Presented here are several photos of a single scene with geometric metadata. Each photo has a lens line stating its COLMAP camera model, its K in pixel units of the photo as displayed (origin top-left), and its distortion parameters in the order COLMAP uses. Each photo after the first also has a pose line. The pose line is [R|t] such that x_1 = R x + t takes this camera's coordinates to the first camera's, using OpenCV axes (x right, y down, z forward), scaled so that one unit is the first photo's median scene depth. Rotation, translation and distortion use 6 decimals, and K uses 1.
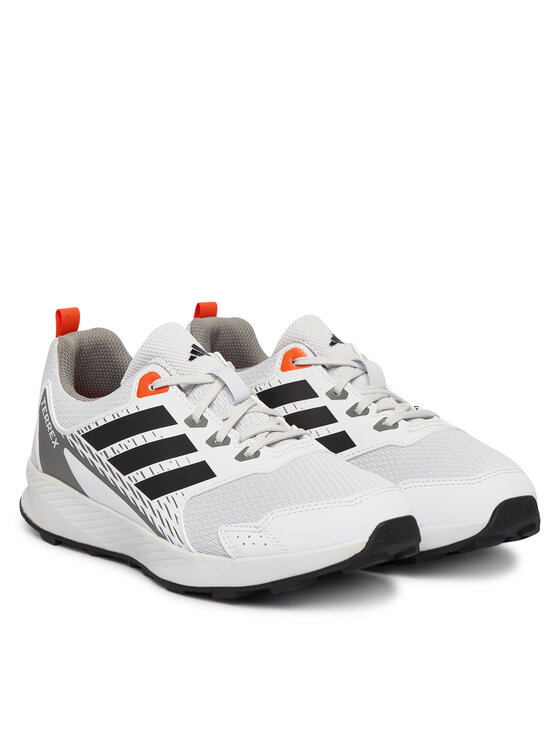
lens RADIAL K [[2075.8, 0, 280.0], [0, 2075.8, 373.0], [0, 0, 1]] dist [-0.270724, 0.006306]
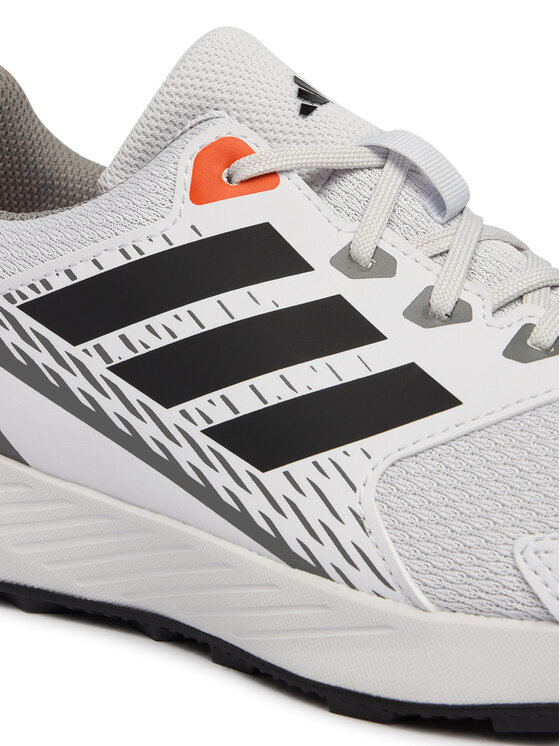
lens RADIAL K [[1941.7, 0, 280.0], [0, 1941.7, 373.0], [0, 0, 1]] dist [-0.230553, -0.053975]
pose [[0.943831, -0.017387, 0.329972, -0.173271], [0.005062, 0.999258, 0.038174, 0.029738], [-0.330391, -0.034360, 0.943219, 0.659790]]
